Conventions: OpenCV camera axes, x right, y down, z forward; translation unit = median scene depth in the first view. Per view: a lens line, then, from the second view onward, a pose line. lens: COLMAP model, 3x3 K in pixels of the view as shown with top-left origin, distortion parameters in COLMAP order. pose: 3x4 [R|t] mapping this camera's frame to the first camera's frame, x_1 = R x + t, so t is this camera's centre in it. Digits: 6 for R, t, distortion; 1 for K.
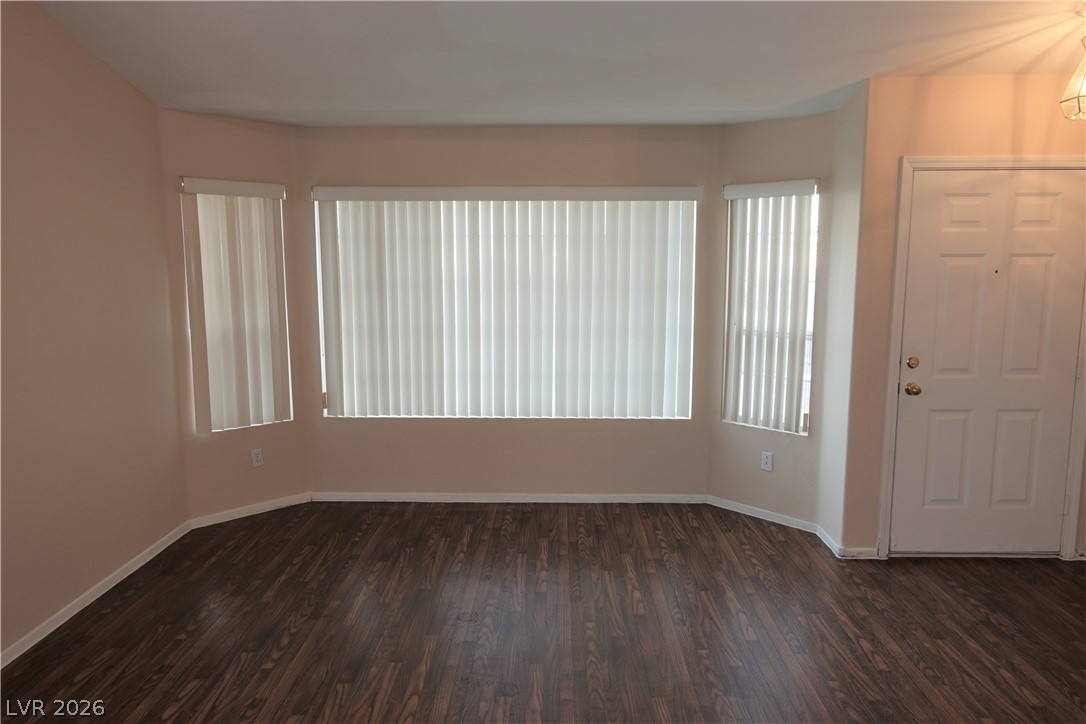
lens RADIAL K [[754.0, 0, 526.2], [0, 754.0, 356.1], [0, 0, 1]] dist [0.031899, 0.006955]
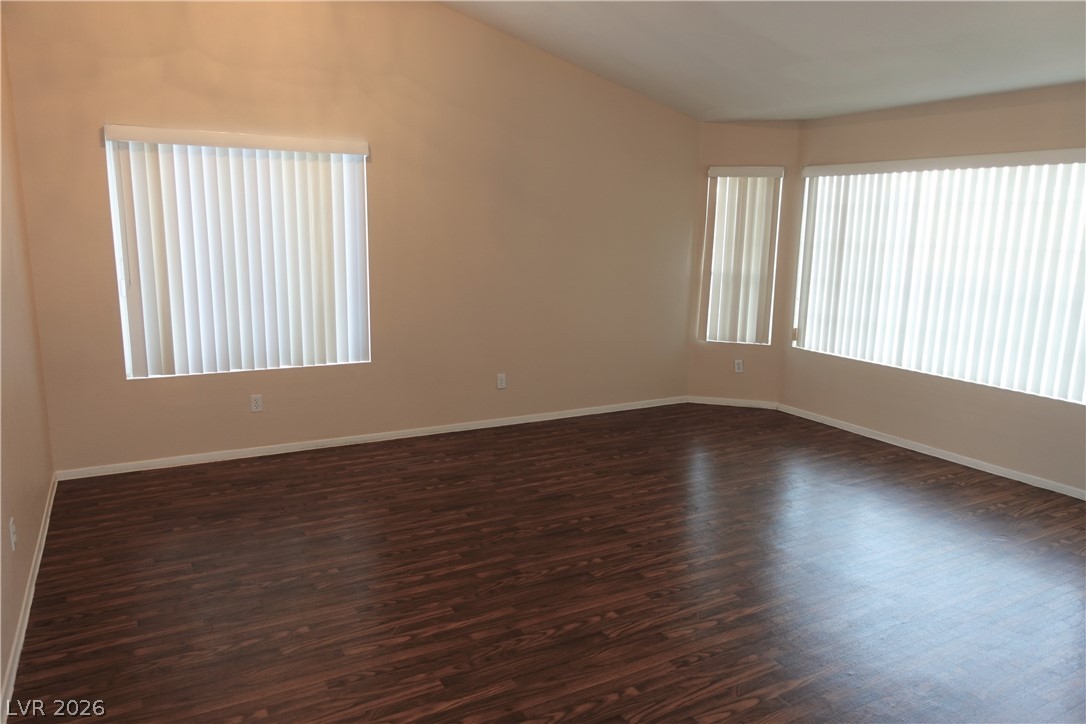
lens RADIAL K [[757.8, 0, 533.1], [0, 757.8, 344.4], [0, 0, 1]] dist [0.017125, -0.006572]
pose [[0.495260, 0.147264, -0.856172, 0.631977], [-0.131207, 0.986902, 0.093852, 0.013708], [0.858780, 0.065855, 0.508095, -0.032152]]
